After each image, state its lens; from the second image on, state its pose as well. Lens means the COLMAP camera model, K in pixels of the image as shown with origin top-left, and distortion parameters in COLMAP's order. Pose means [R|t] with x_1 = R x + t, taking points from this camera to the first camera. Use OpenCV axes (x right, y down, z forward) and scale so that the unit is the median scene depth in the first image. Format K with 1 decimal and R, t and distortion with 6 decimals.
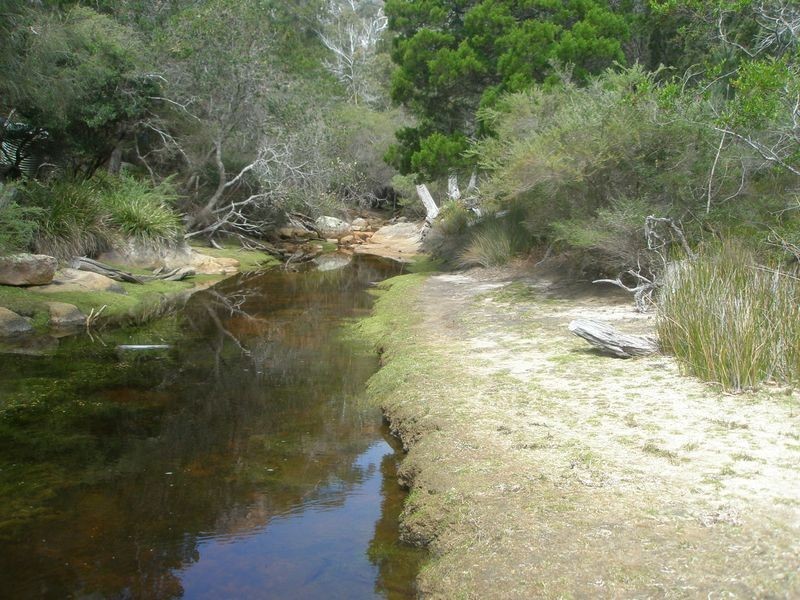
lens RADIAL K [[892.2, 0, 404.0], [0, 892.2, 283.1], [0, 0, 1]] dist [-0.040551, 0.049385]
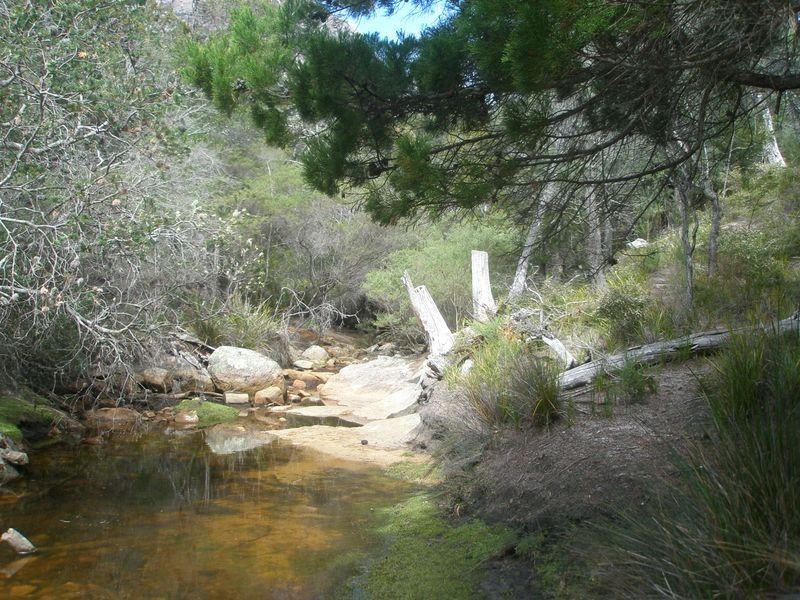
lens RADIAL K [[892.2, 0, 404.0], [0, 892.2, 283.1], [0, 0, 1]] dist [-0.040551, 0.049385]
pose [[0.999978, 0.006362, 0.001631, 0.010056], [-0.006093, 0.991329, -0.131265, -0.044002], [-0.002452, 0.131252, 0.991346, 0.480281]]
